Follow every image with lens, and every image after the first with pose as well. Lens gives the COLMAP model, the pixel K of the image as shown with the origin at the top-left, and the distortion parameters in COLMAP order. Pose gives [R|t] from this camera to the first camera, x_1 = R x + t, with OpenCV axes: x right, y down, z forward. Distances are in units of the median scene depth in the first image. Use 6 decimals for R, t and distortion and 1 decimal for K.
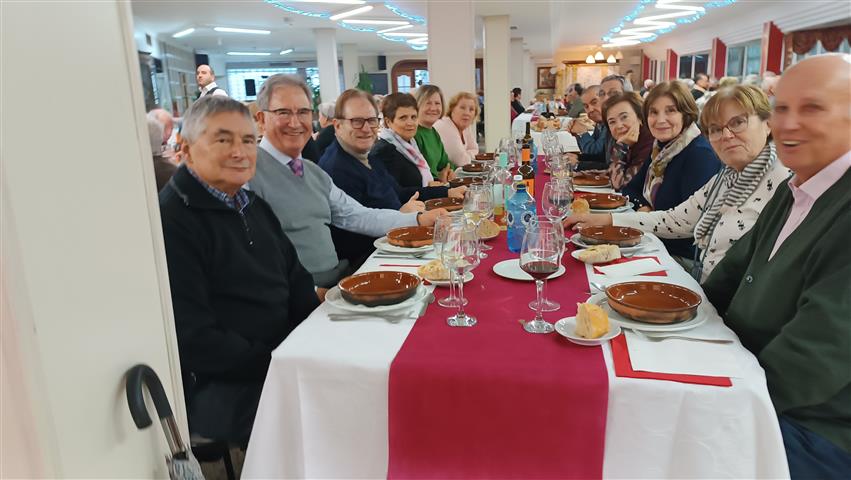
lens RADIAL K [[629.4, 0, 424.1], [0, 629.4, 238.1], [0, 0, 1]] dist [0.009090, -0.001651]
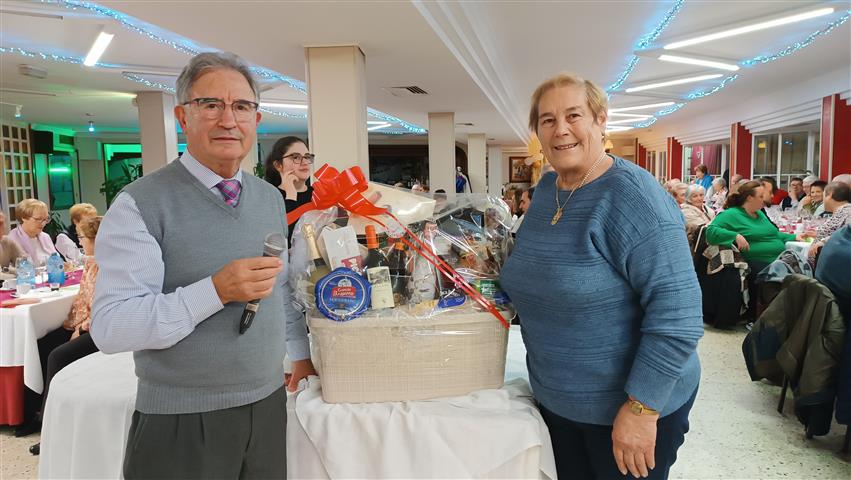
lens RADIAL K [[602.0, 0, 425.8], [0, 602.0, 241.8], [0, 0, 1]] dist [0.019465, -0.021945]
pose [[0.999773, 0.019748, -0.007980, 0.083785], [-0.020577, 0.992274, -0.122348, -0.066313], [0.005502, 0.122484, 0.992455, 0.245445]]
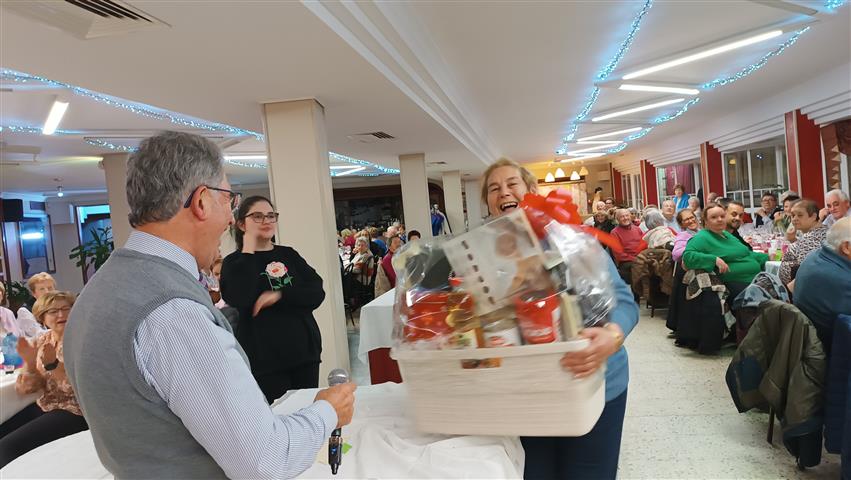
lens RADIAL K [[602.0, 0, 425.8], [0, 602.0, 241.8], [0, 0, 1]] dist [0.019465, -0.021945]
pose [[0.998447, -0.053638, 0.015070, 0.089487], [0.055475, 0.982162, -0.179668, -0.070861], [-0.005164, 0.180224, 0.983612, 0.248847]]
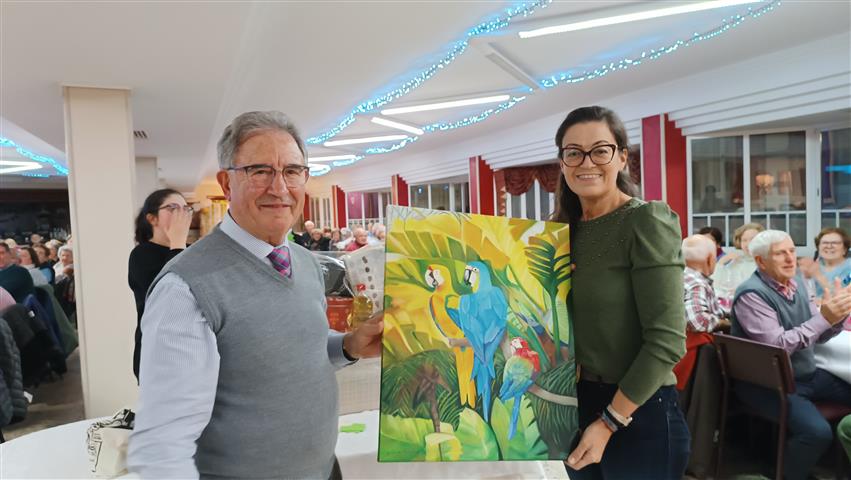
lens RADIAL K [[602.0, 0, 425.8], [0, 602.0, 241.8], [0, 0, 1]] dist [0.019465, -0.021945]
pose [[0.835849, -0.019578, 0.548611, 0.032372], [0.128304, 0.978652, -0.160557, -0.069371], [-0.533755, 0.204590, 0.820517, 0.249779]]
